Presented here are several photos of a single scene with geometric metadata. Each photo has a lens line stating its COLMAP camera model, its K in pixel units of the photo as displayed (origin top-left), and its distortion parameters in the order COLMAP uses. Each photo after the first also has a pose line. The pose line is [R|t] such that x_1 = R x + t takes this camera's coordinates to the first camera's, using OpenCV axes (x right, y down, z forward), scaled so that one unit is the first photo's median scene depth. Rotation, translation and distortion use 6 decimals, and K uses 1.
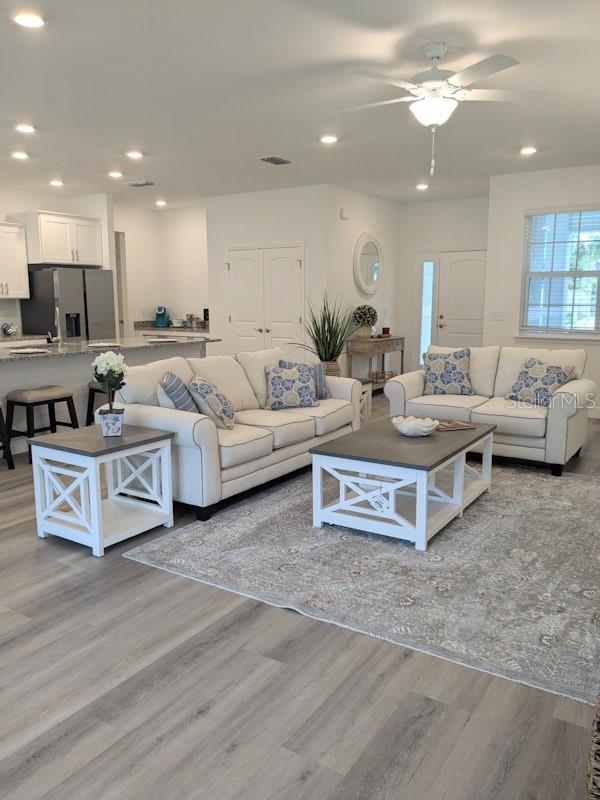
lens RADIAL K [[638.2, 0, 298.8], [0, 638.2, 400.8], [0, 0, 1]] dist [0.033893, -0.057158]
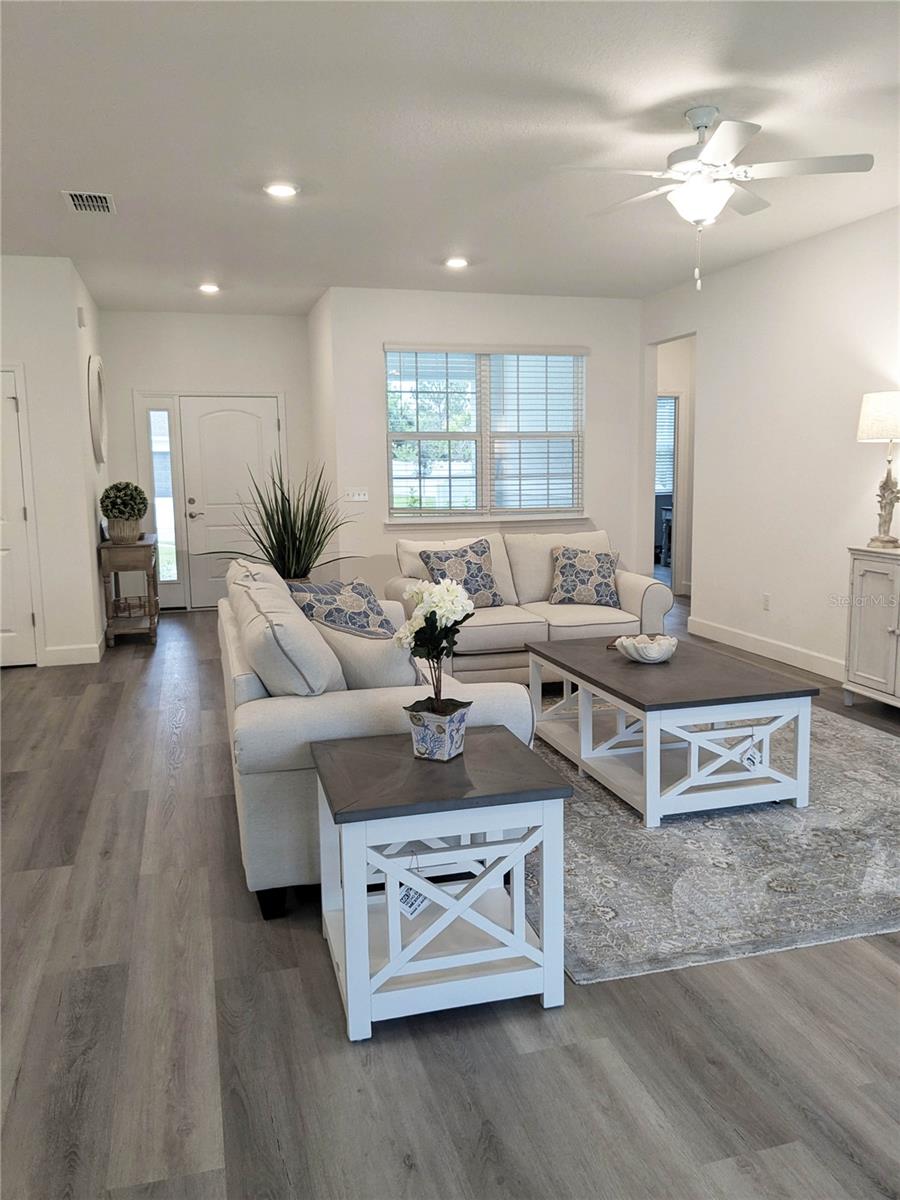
lens RADIAL K [[957.3, 0, 450.2], [0, 957.3, 602.3], [0, 0, 1]] dist [0.033893, -0.057158]
pose [[0.641668, -0.113477, 0.758541, -0.816392], [0.133265, 0.990447, 0.035439, -0.083766], [-0.755316, 0.078347, 0.650661, 0.537909]]
